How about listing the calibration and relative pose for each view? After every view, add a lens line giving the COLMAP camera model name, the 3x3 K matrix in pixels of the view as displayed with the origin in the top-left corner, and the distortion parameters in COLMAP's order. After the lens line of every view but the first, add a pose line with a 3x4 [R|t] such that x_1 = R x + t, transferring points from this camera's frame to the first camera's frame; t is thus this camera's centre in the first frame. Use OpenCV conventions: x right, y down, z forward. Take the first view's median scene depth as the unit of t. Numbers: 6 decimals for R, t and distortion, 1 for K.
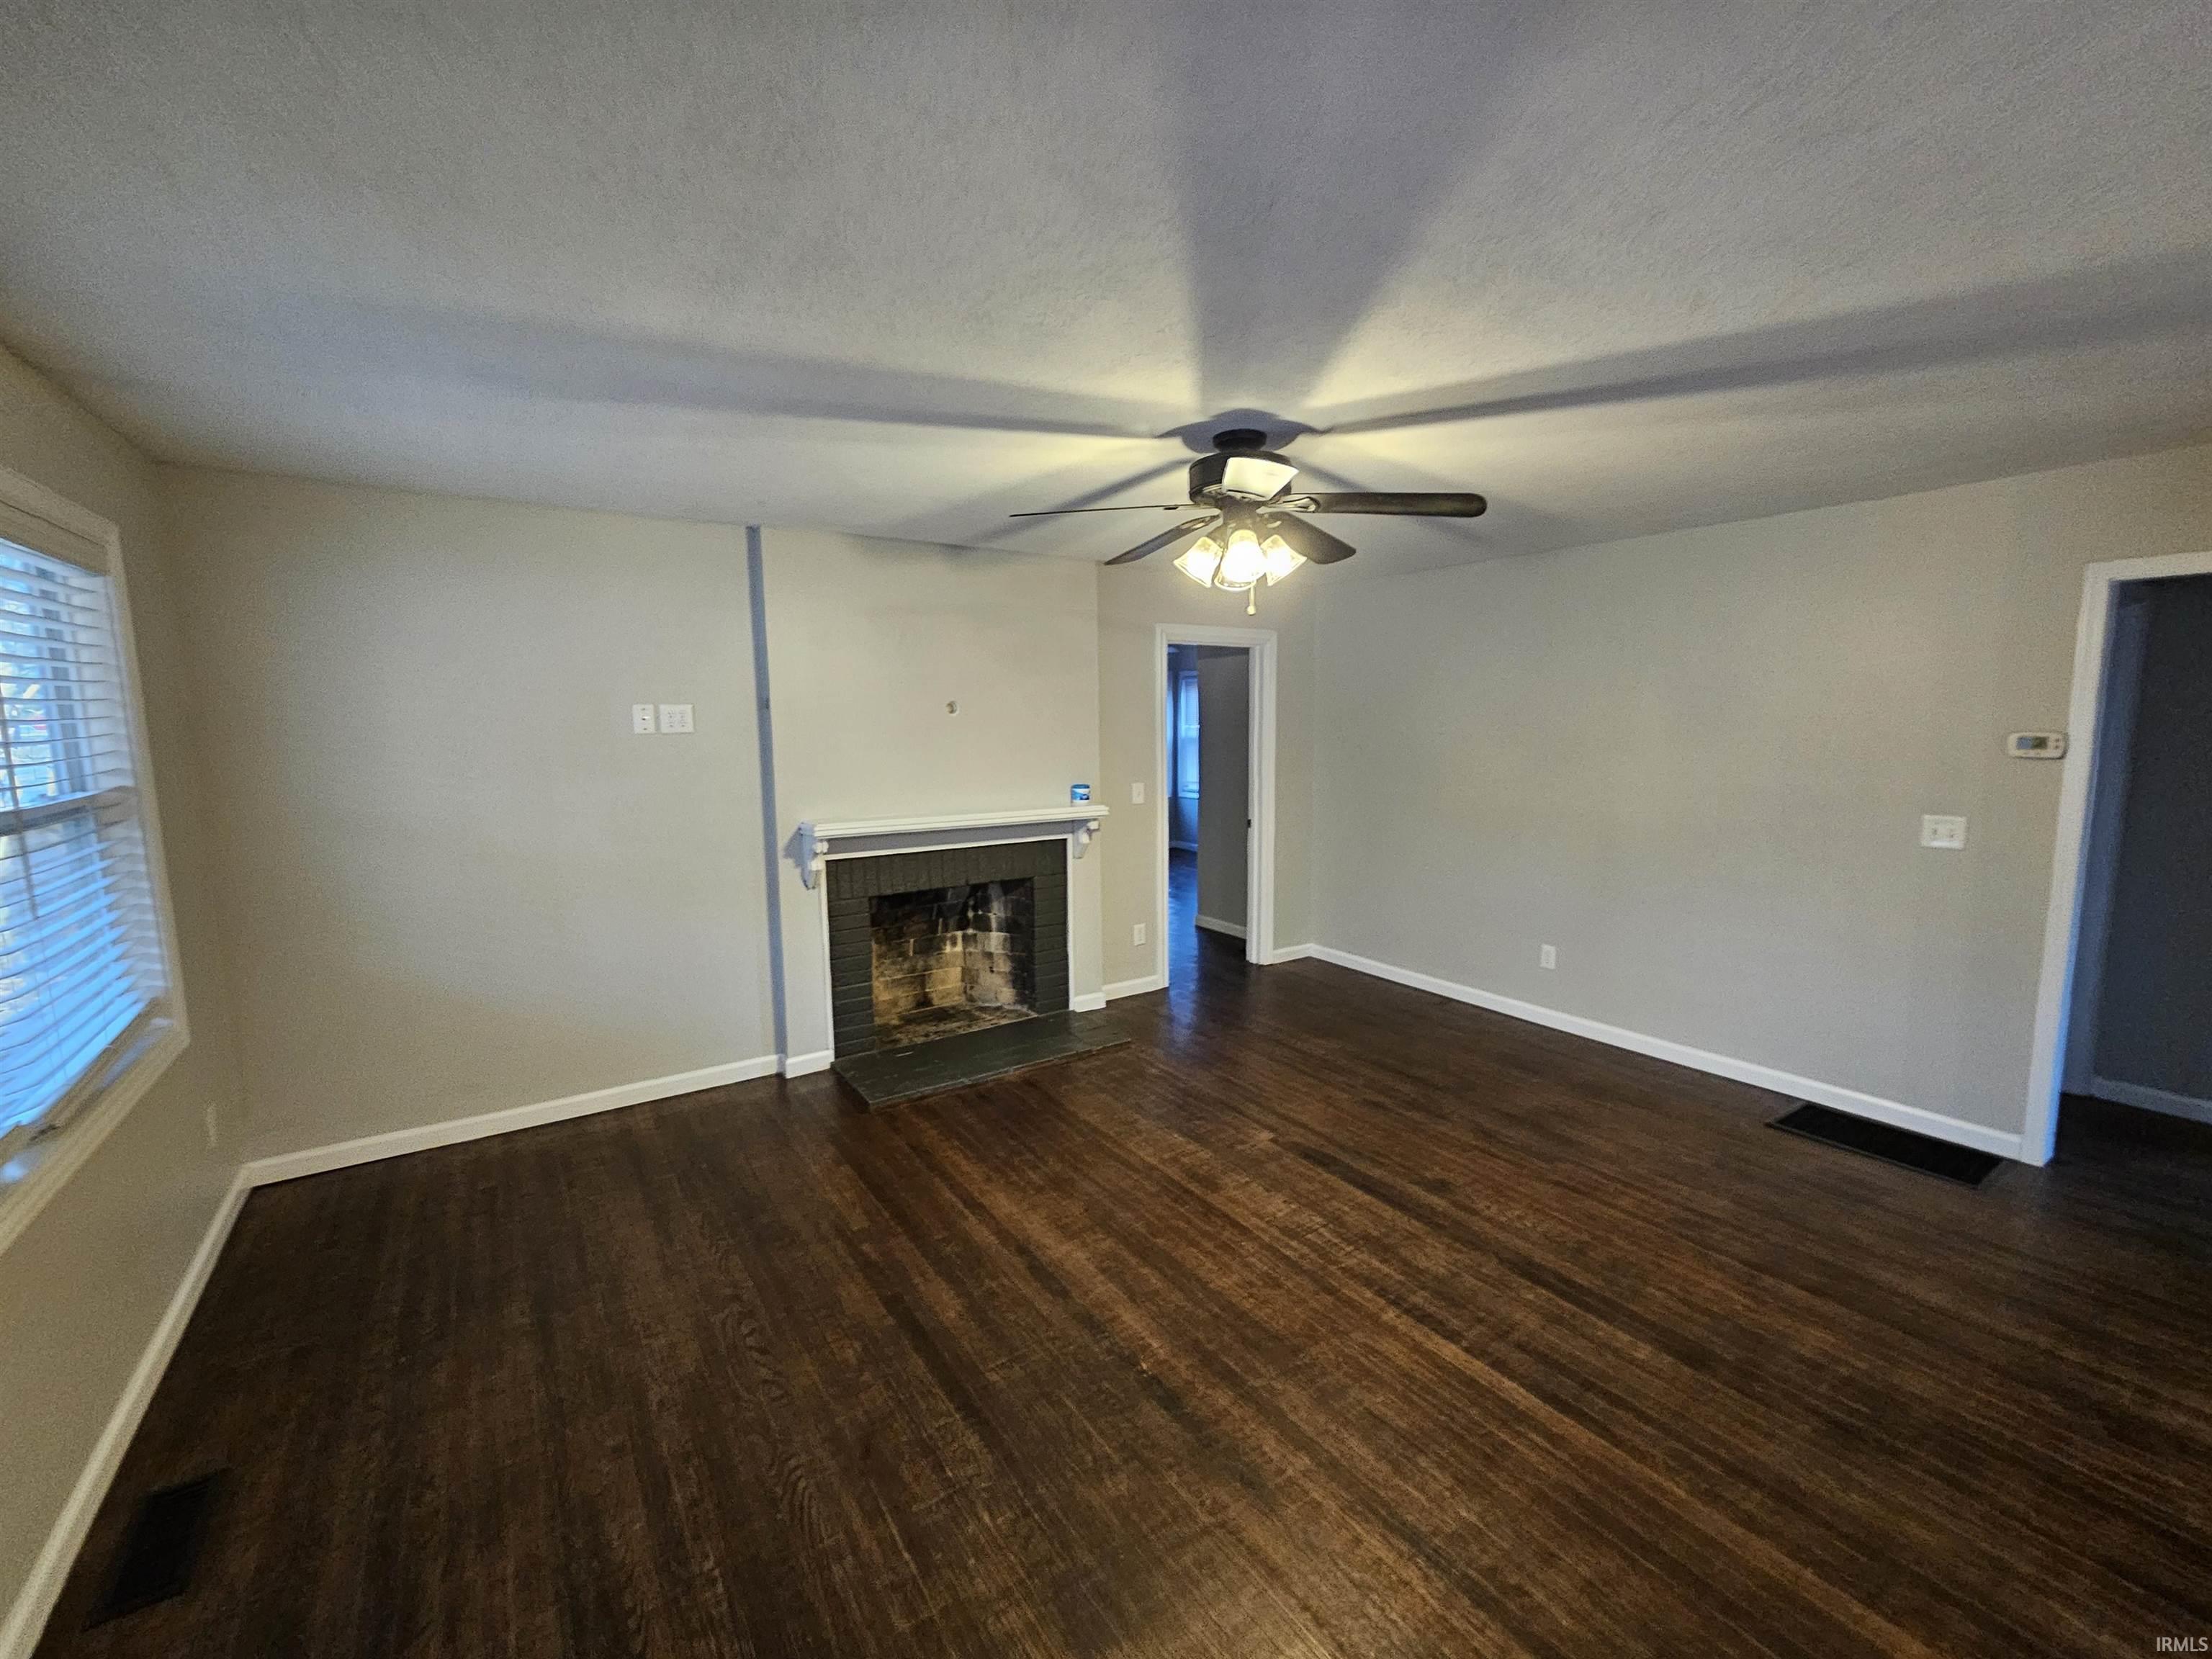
lens RADIAL K [[903.4, 0, 1128.1], [0, 903.4, 816.4], [0, 0, 1]] dist [0.000174, -0.000180]
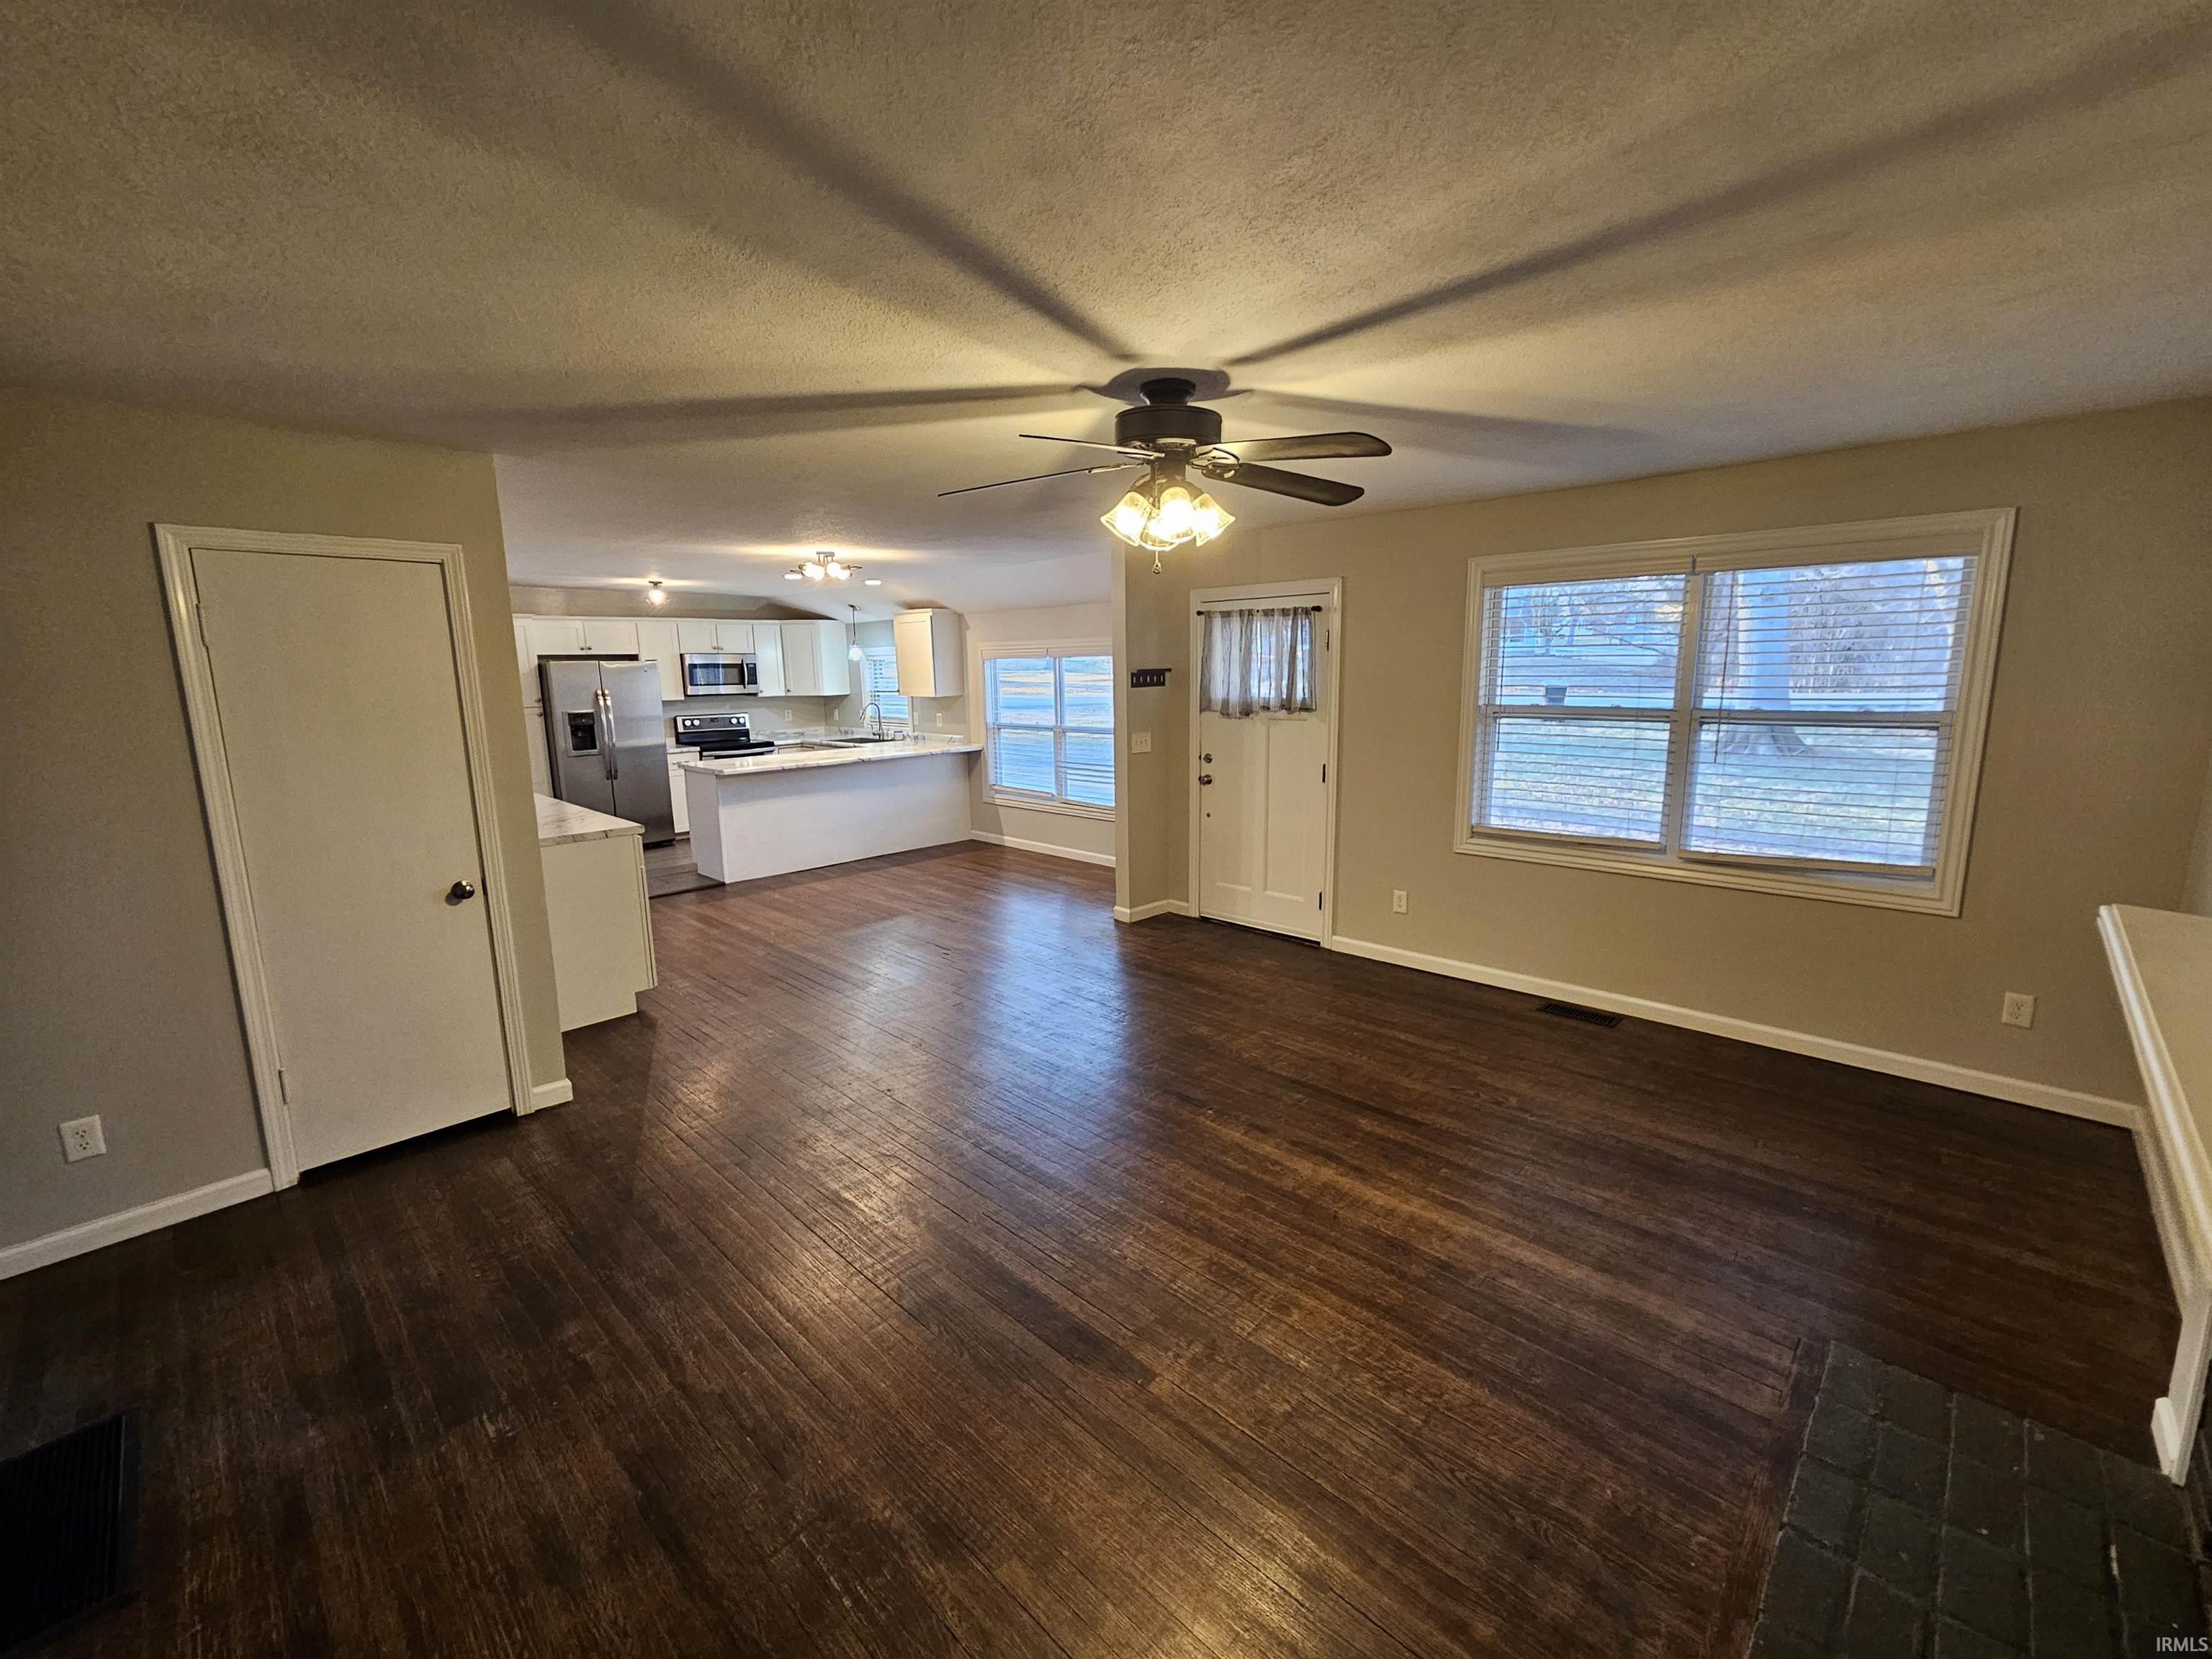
lens RADIAL K [[903.4, 0, 1128.1], [0, 903.4, 816.4], [0, 0, 1]] dist [0.000174, -0.000180]
pose [[-0.978806, 0.052674, -0.197901, 0.347699], [-0.003370, 0.962083, 0.272737, -0.224502], [0.204763, 0.267624, -0.941514, 1.852884]]
